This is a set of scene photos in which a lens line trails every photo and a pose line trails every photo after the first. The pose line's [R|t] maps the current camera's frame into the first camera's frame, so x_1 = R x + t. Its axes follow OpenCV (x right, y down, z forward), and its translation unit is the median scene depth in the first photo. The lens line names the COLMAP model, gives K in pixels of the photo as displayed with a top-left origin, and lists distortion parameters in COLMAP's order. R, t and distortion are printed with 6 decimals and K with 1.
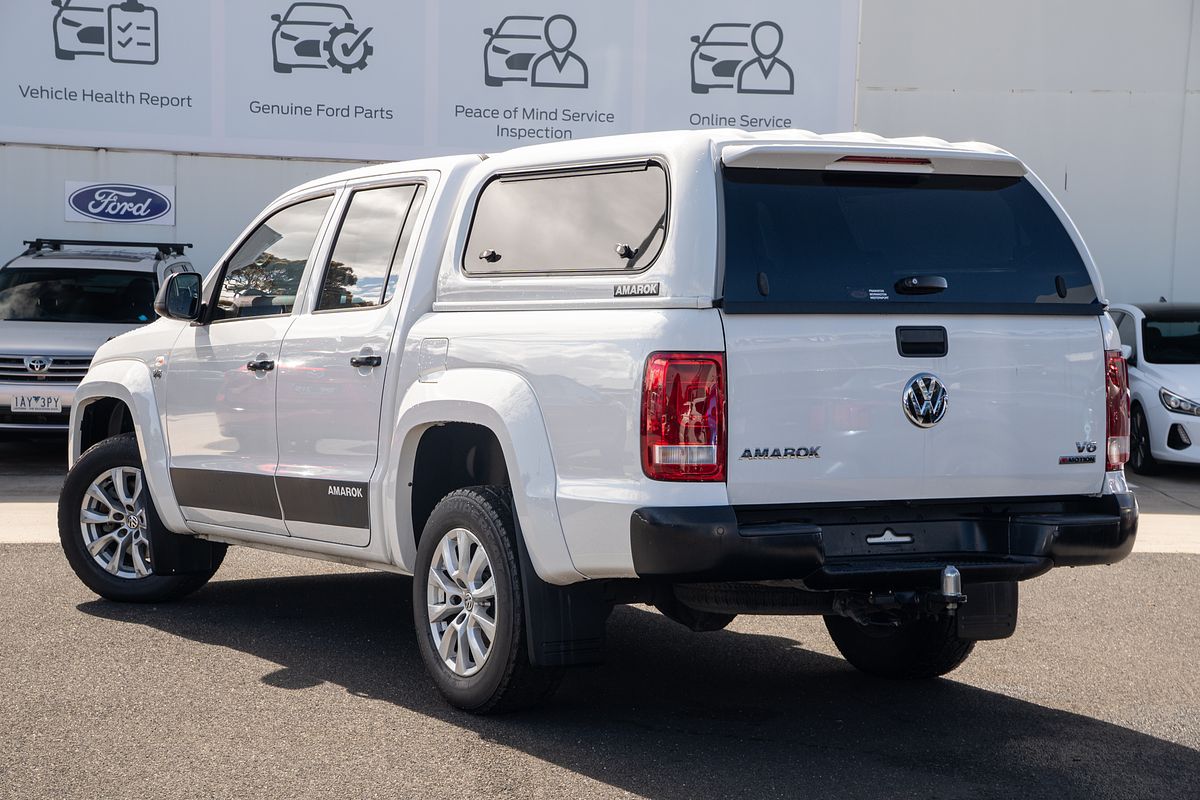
lens RADIAL K [[2428.1, 0, 603.4], [0, 2428.1, 376.6], [0, 0, 1]] dist [0.518791, 0.422548]
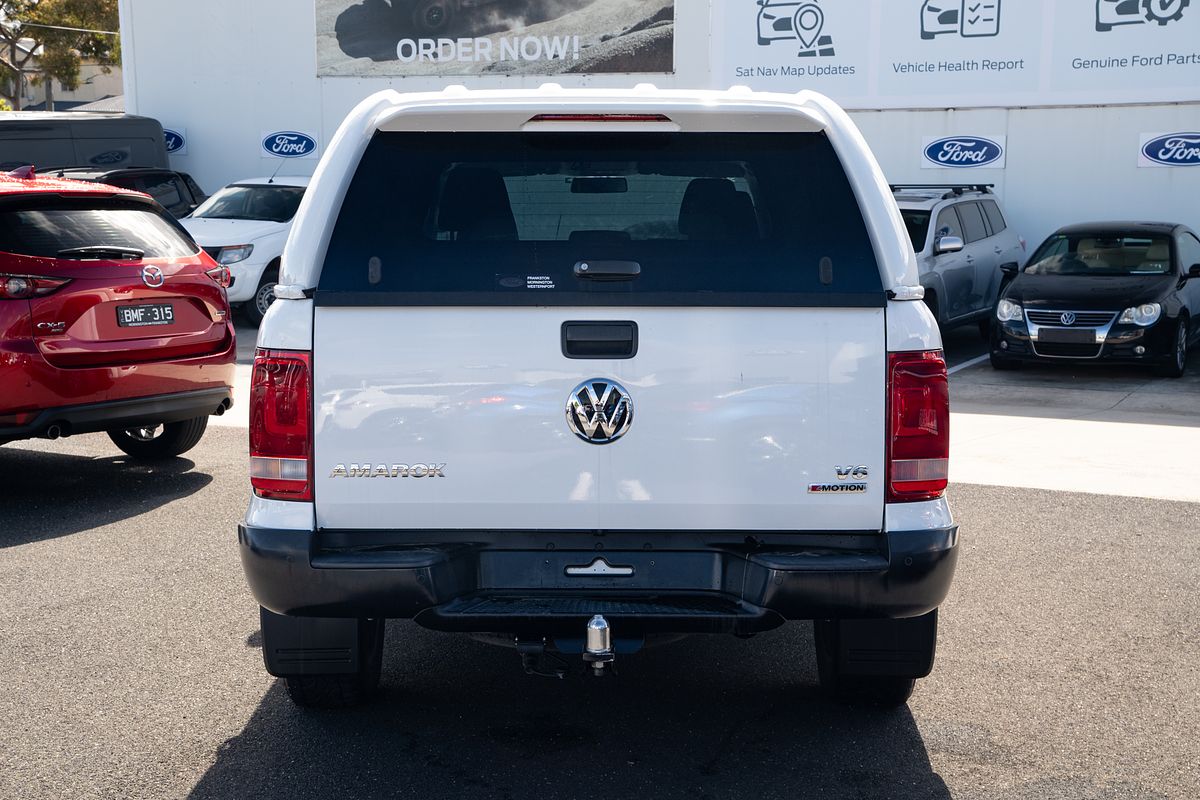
lens RADIAL K [[1797.8, 0, 600.4], [0, 1797.8, 369.7], [0, 0, 1]] dist [0.161492, 0.966927]
pose [[0.864215, 0.033933, -0.501978, 0.231186], [-0.007585, 0.998488, 0.054438, -0.019741], [0.503066, -0.043238, 0.863166, 0.254759]]
